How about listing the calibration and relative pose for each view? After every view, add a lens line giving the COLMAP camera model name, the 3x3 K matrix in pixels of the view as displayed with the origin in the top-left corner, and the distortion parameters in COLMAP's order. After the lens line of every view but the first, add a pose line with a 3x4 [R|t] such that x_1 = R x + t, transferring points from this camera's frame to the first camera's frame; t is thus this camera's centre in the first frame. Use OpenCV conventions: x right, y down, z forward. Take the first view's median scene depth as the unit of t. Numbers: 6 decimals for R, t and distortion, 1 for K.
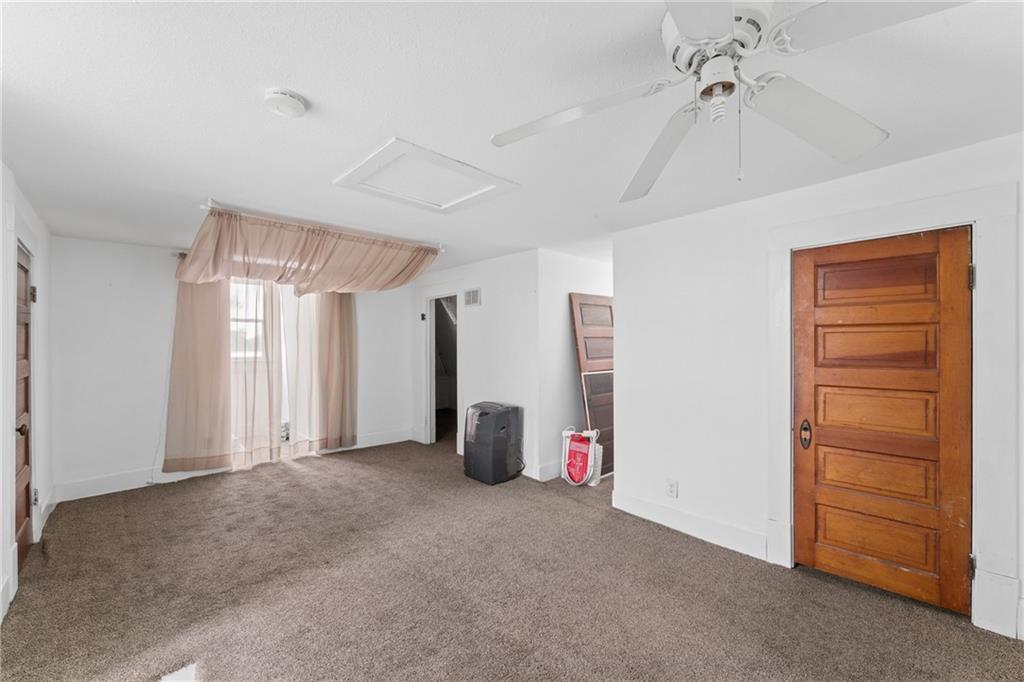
lens RADIAL K [[410.2, 0, 514.5], [0, 410.2, 345.6], [0, 0, 1]] dist [-0.001512, -0.000017]
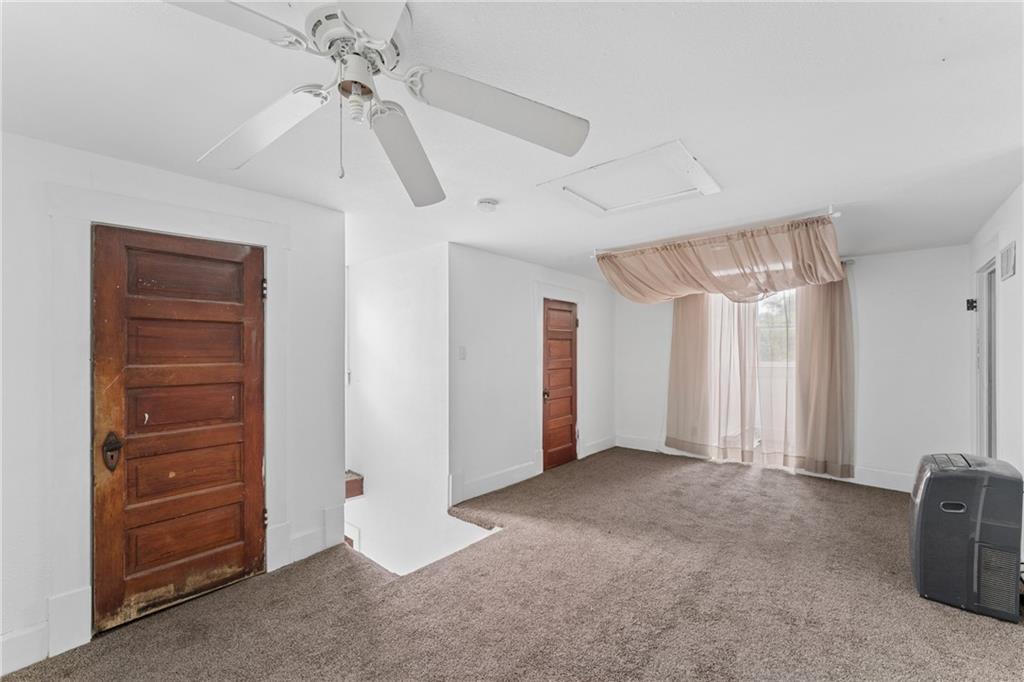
lens RADIAL K [[410.2, 0, 514.5], [0, 410.2, 345.6], [0, 0, 1]] dist [-0.001512, -0.000017]
pose [[0.114944, -0.013189, -0.993284, 0.426198], [-0.000872, 0.999910, -0.013378, 0.000389], [0.993372, 0.002404, 0.114922, 0.354418]]
